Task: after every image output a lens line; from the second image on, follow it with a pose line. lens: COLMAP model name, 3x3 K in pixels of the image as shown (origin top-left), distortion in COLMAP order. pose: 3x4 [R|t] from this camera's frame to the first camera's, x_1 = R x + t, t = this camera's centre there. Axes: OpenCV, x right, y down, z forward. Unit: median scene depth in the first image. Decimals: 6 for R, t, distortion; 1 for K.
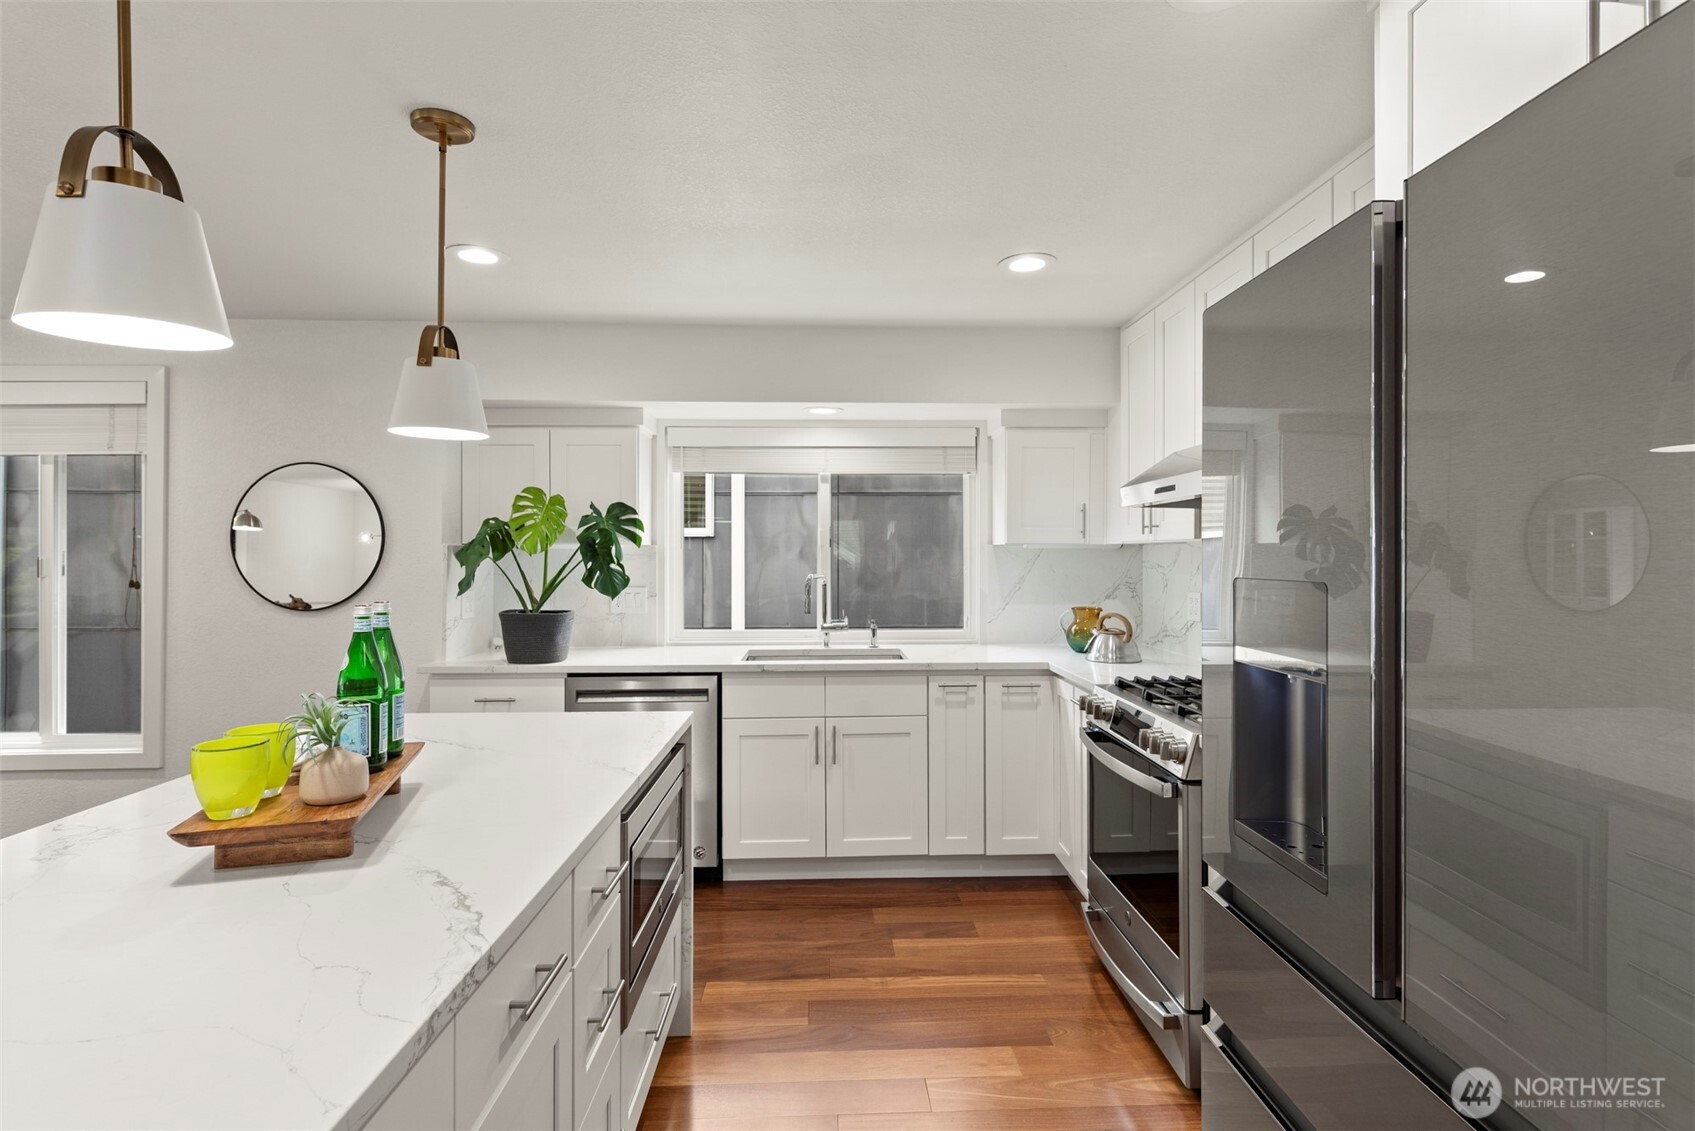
lens RADIAL K [[824.8, 0, 853.0], [0, 824.8, 553.2], [0, 0, 1]] dist [0.005005, -0.002256]
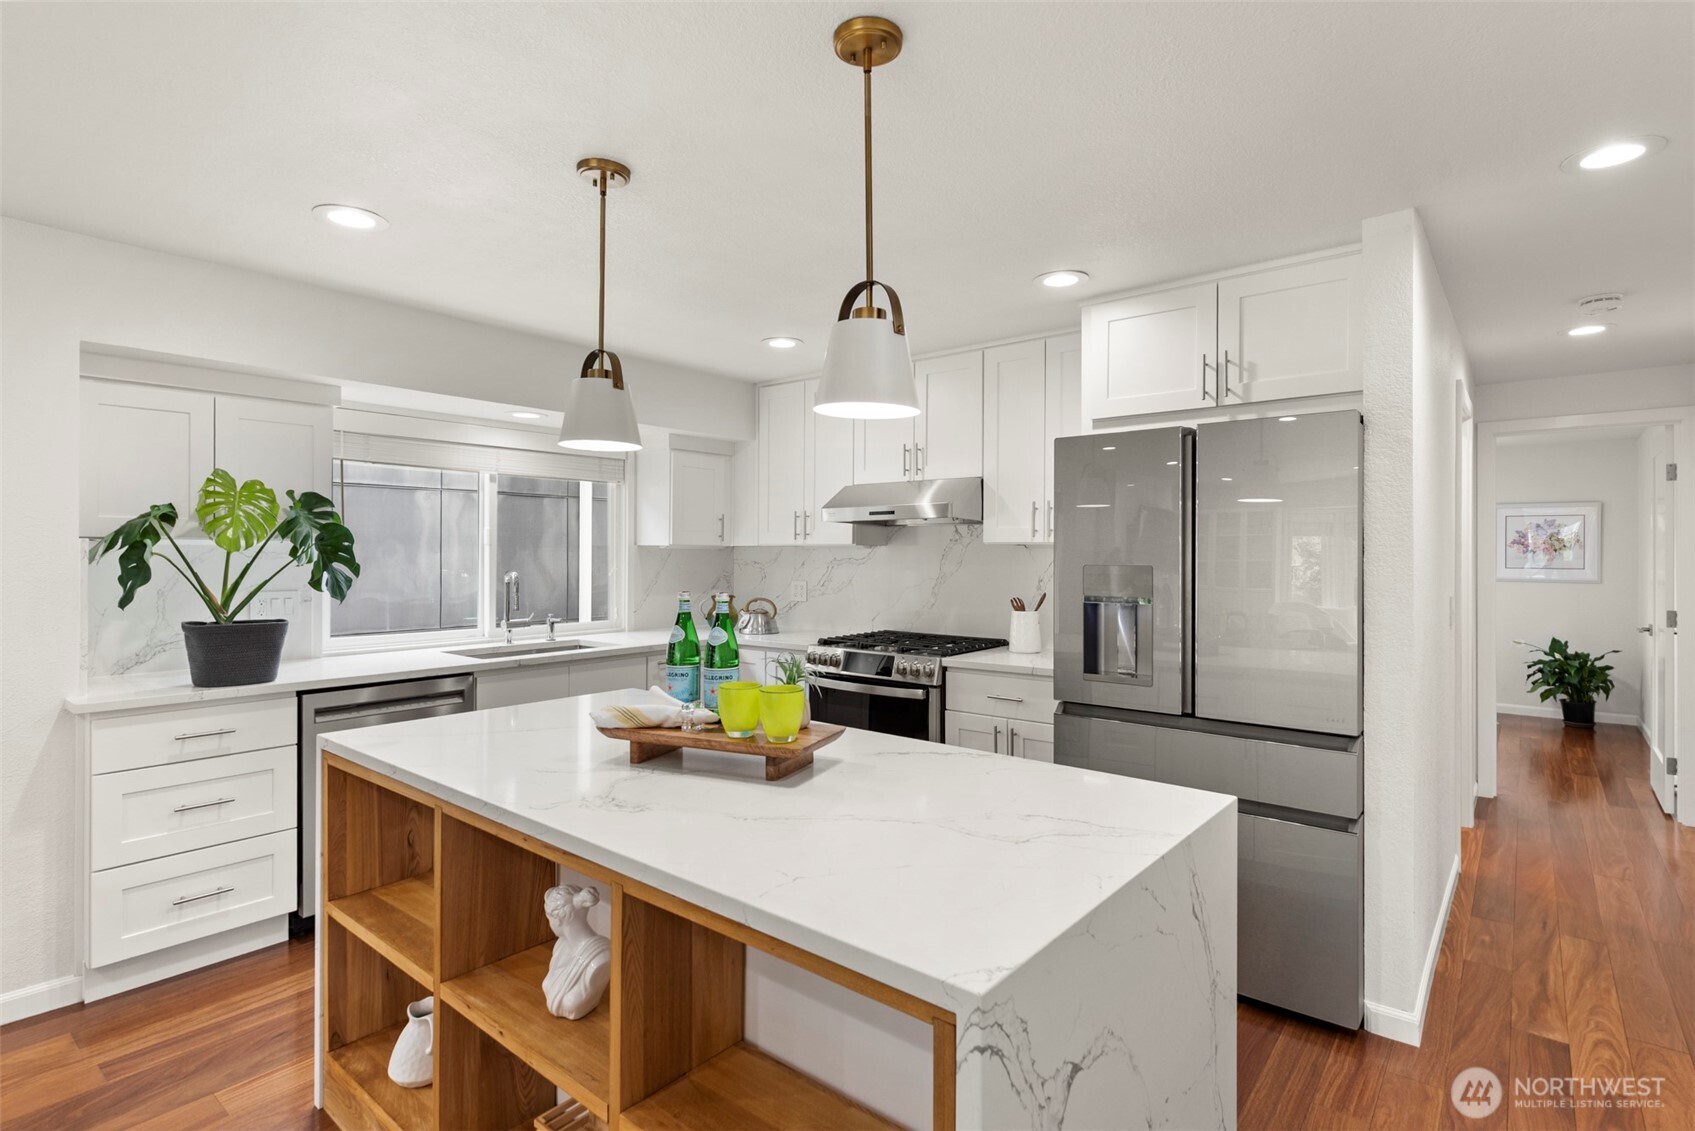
lens RADIAL K [[824.8, 0, 858.6], [0, 824.8, 558.5], [0, 0, 1]] dist [0.005005, -0.002256]
pose [[0.654711, -0.001167, 0.755878, -0.562478], [-0.004938, 0.999971, 0.005821, 0.000050], [-0.755863, -0.007543, 0.654686, -0.000121]]
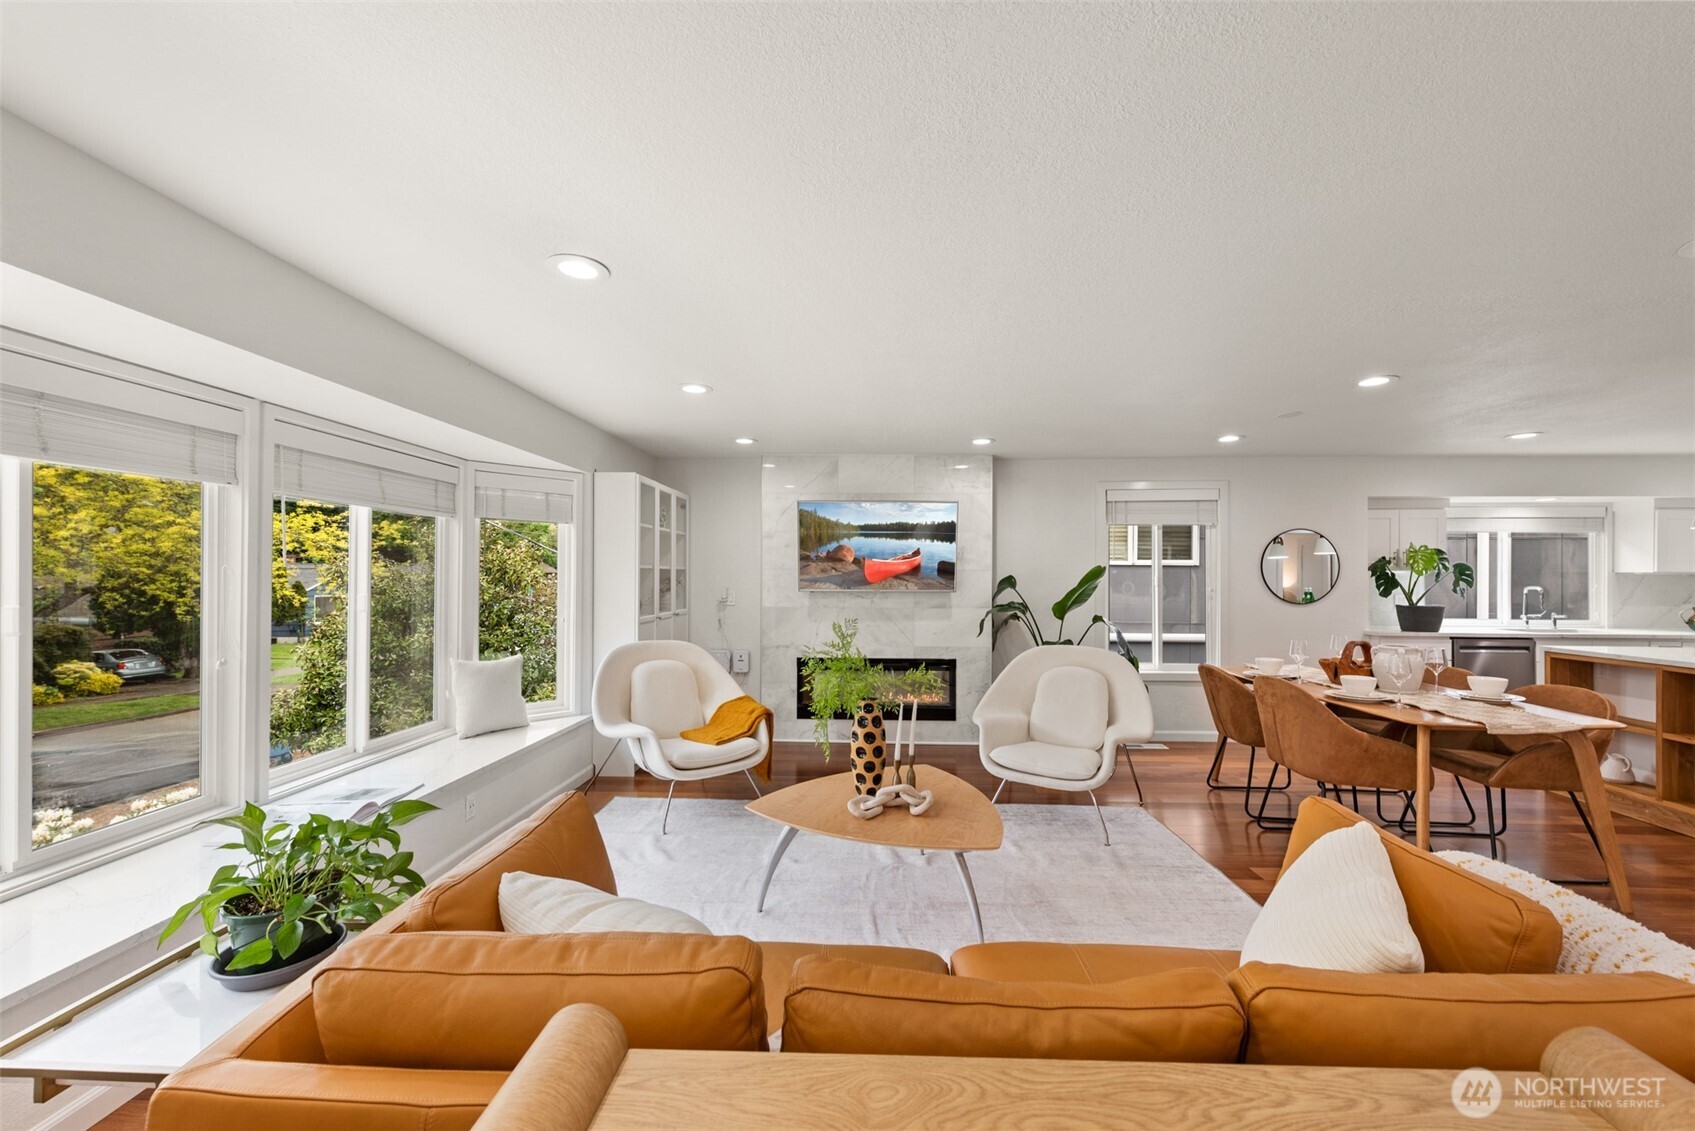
lens RADIAL K [[655.1, 0, 848.1], [0, 655.1, 576.0], [0, 0, 1]] dist [-0.000623, 0.000160]
pose [[0.995938, 0.005647, -0.089863, -1.503002], [-0.005820, 0.999982, -0.001659, 0.010899], [0.089852, 0.002176, 0.995953, -0.622010]]
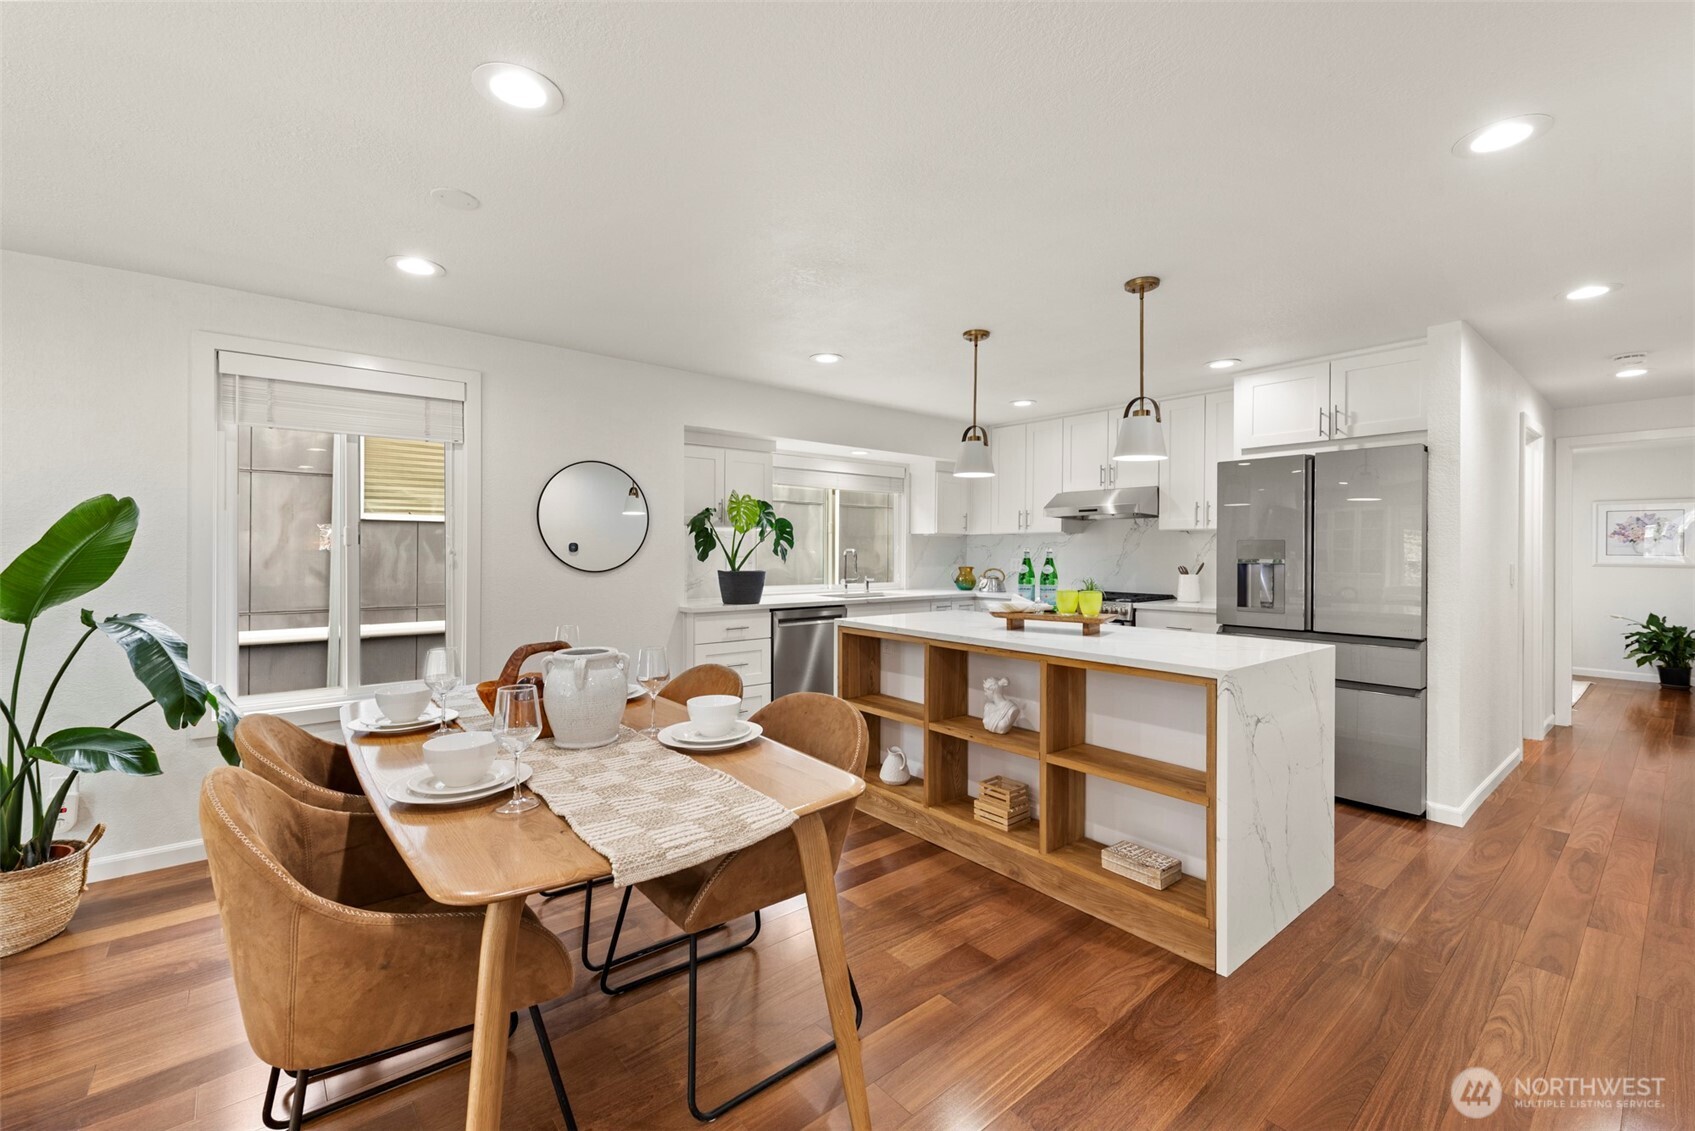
lens RADIAL K [[702.4, 0, 844.3], [0, 702.4, 556.7], [0, 0, 1]] dist [0.000361, -0.000596]
pose [[0.794289, 0.001167, 0.607538, -0.967742], [-0.007593, 0.999939, 0.008006, 0.031033], [-0.607492, -0.010973, 0.794250, -0.140522]]
